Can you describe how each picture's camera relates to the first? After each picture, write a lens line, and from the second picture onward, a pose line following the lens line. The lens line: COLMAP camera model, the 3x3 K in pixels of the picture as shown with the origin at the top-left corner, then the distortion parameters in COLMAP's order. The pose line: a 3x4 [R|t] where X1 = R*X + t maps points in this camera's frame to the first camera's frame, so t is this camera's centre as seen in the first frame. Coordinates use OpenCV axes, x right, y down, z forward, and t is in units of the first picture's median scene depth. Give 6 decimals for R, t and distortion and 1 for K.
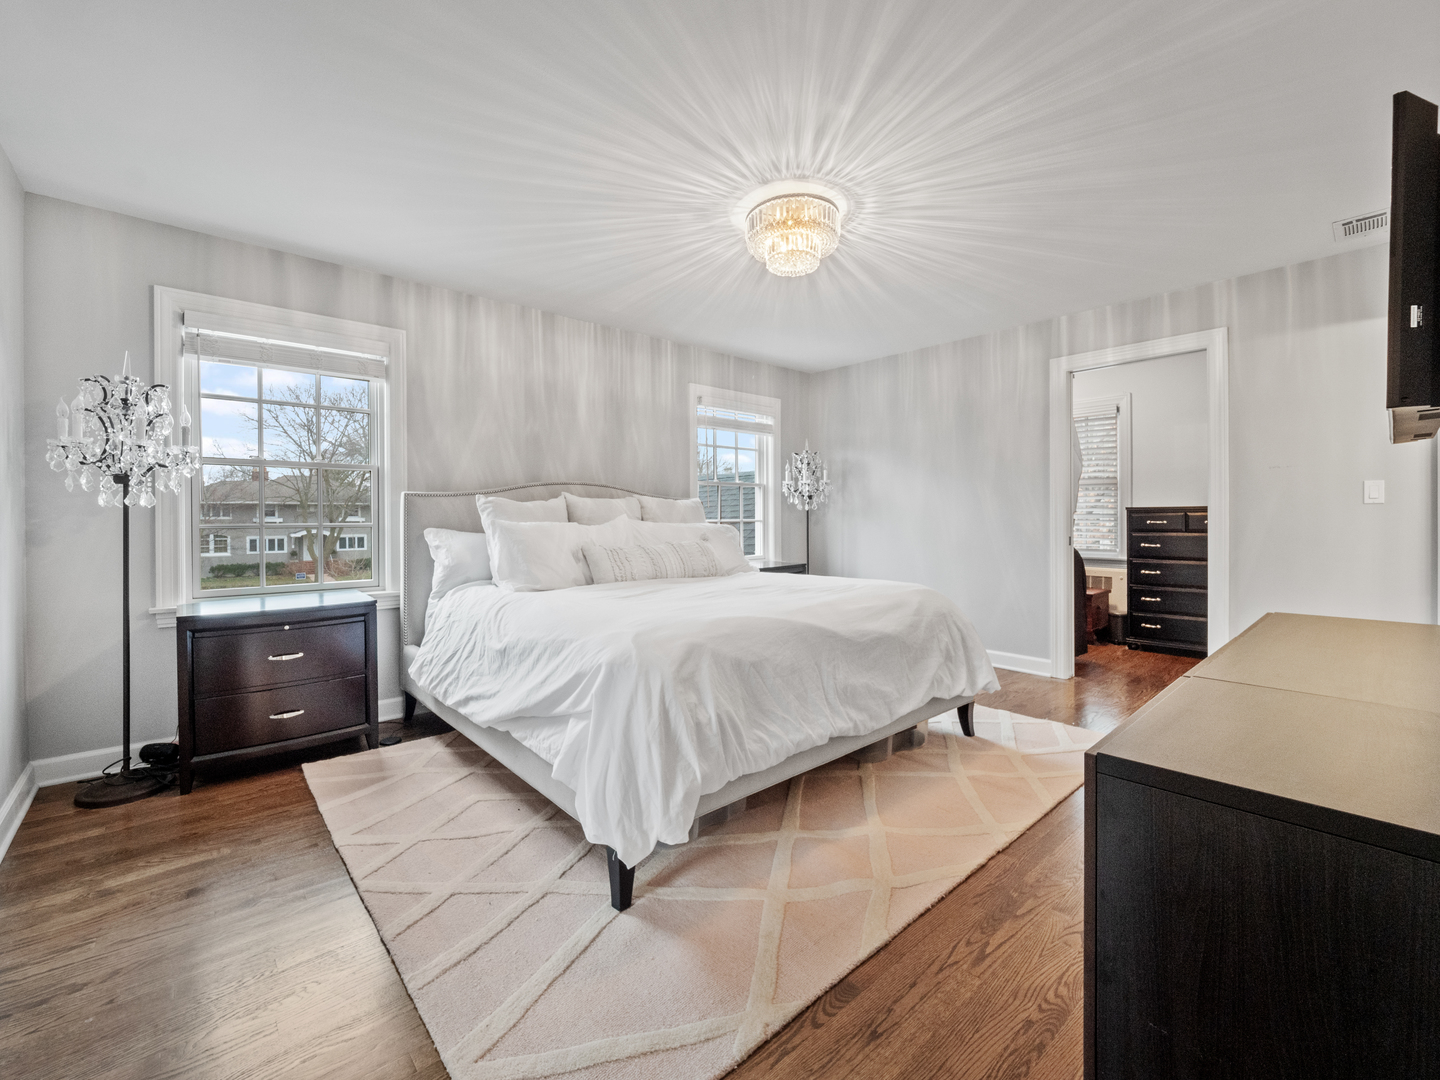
lens RADIAL K [[618.9, 0, 716.1], [0, 618.9, 519.4], [0, 0, 1]] dist [0.000930, -0.000004]
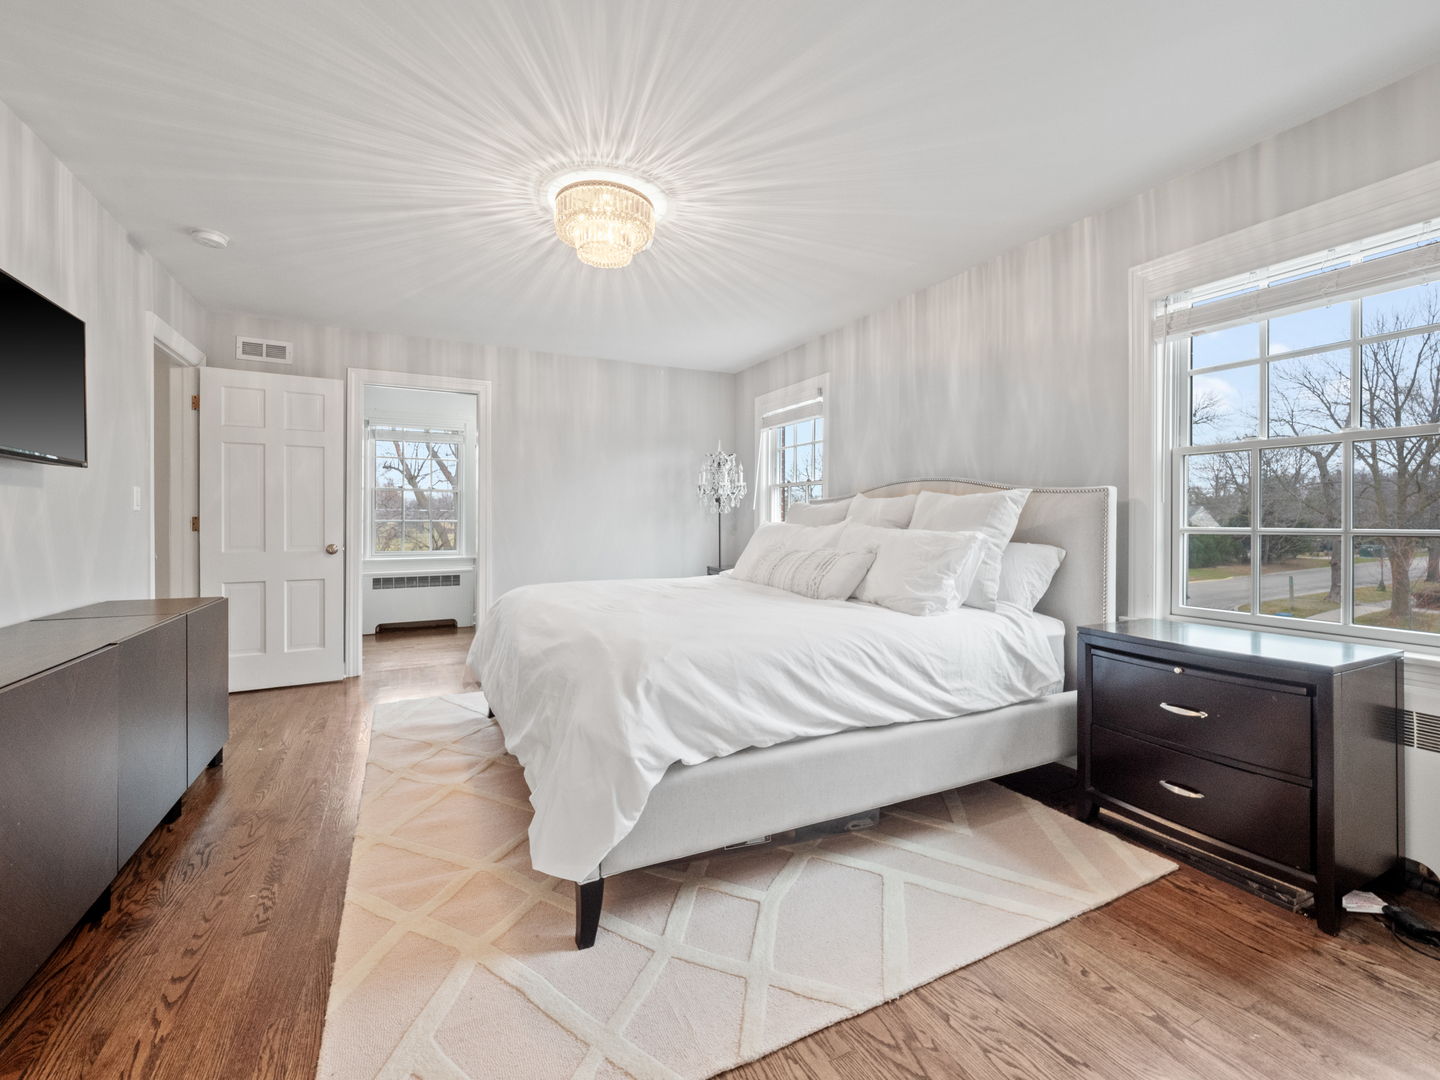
lens RADIAL K [[618.9, 0, 716.1], [0, 618.9, 519.4], [0, 0, 1]] dist [0.000930, -0.000004]
pose [[-0.257520, 0.002147, -0.966270, 0.692928], [-0.006927, 0.999968, 0.004067, -0.005225], [0.966248, 0.007741, -0.257497, 0.975574]]
